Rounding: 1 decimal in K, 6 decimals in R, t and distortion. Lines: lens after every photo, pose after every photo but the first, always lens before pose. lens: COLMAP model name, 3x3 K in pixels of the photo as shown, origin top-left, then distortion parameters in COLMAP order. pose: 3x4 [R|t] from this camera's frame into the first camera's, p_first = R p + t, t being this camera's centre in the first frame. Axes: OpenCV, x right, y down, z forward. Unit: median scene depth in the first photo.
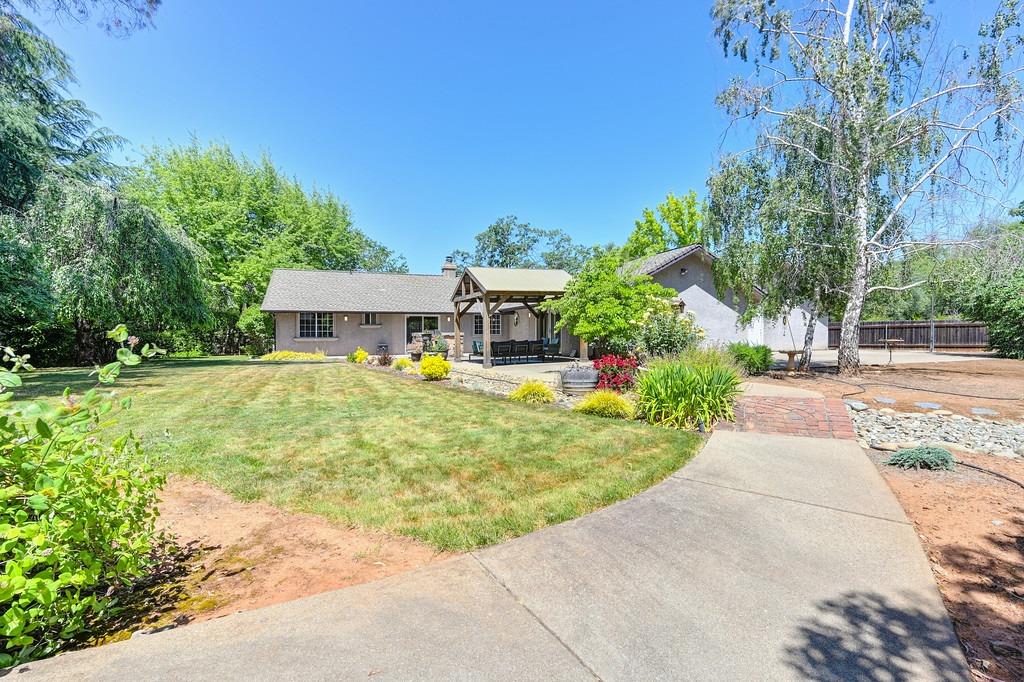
lens RADIAL K [[479.2, 0, 512.5], [0, 479.2, 335.0], [0, 0, 1]] dist [-0.001174, 0.000121]
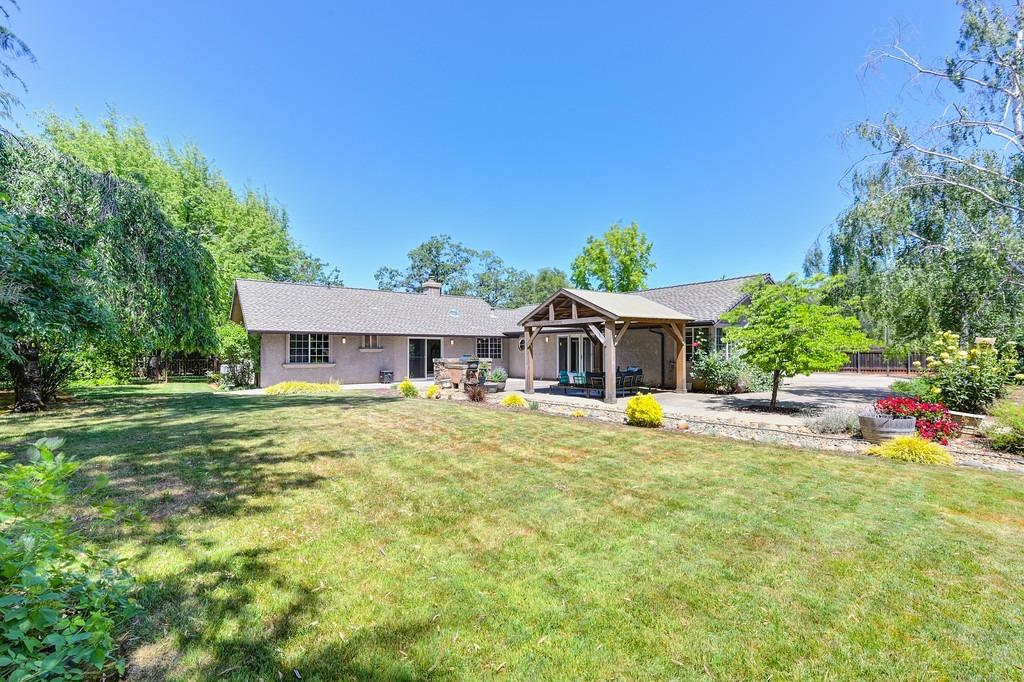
lens RADIAL K [[470.5, 0, 512.2], [0, 470.5, 346.9], [0, 0, 1]] dist [0.004969, -0.000455]
pose [[0.972586, 0.007900, 0.232409, -0.235254], [-0.004079, 0.999849, -0.016915, -0.009847], [-0.232508, 0.015504, 0.972471, 0.101721]]
